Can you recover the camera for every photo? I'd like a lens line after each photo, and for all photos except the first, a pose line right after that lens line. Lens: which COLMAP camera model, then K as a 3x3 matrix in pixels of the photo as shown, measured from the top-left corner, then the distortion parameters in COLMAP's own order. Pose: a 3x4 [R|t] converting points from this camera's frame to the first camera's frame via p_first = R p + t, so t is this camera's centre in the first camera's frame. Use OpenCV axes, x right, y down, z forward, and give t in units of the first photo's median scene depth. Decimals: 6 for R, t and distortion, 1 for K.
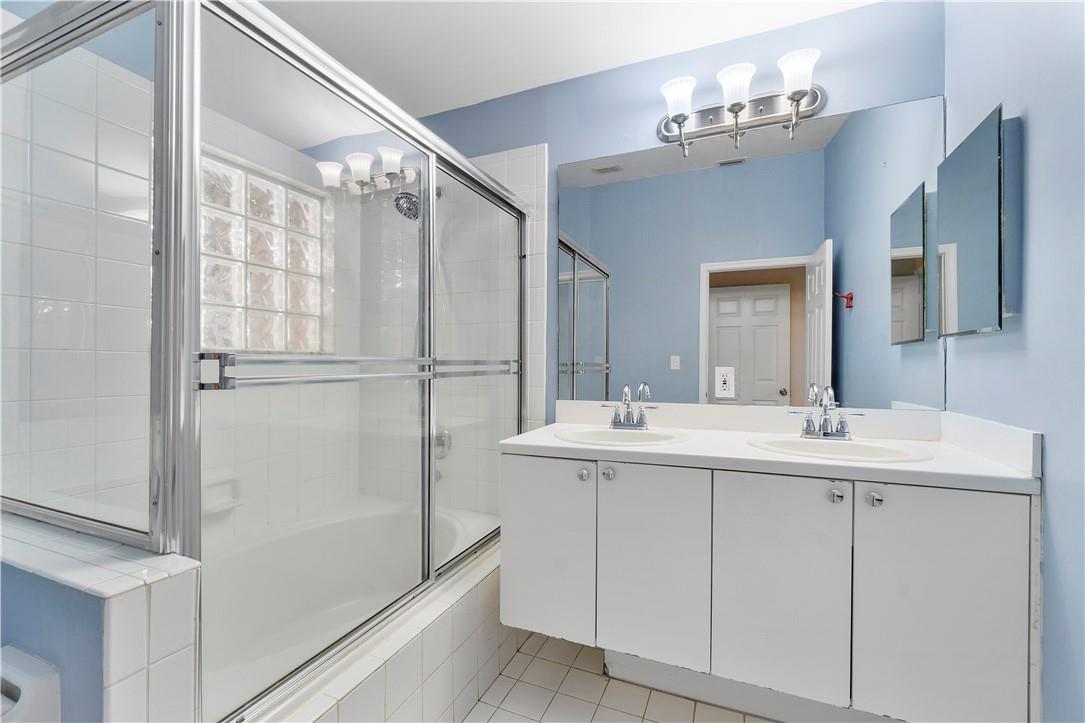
lens RADIAL K [[469.0, 0, 540.0], [0, 469.0, 366.1], [0, 0, 1]] dist [-0.002812, 0.000788]
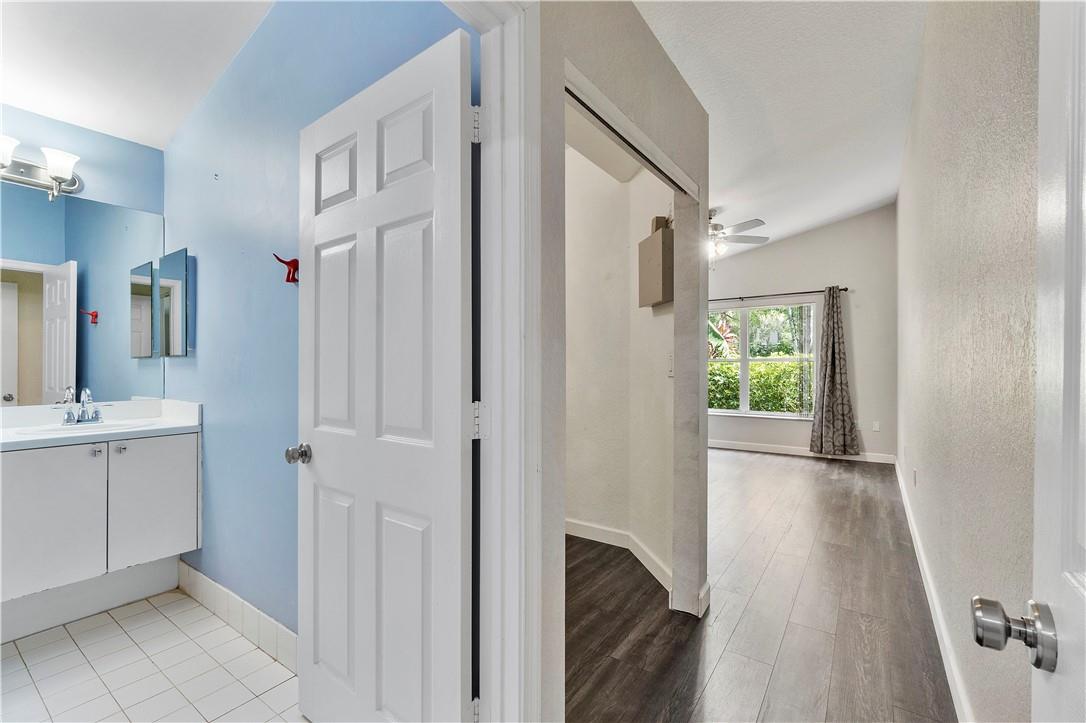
lens RADIAL K [[469.4, 0, 540.5], [0, 469.4, 366.2], [0, 0, 1]] dist [-0.002812, 0.000788]
pose [[0.208199, -0.002804, 0.978082, -0.517572], [0.000679, 0.999996, 0.002722, -0.028851], [-0.978086, 0.000098, 0.208200, -0.693131]]
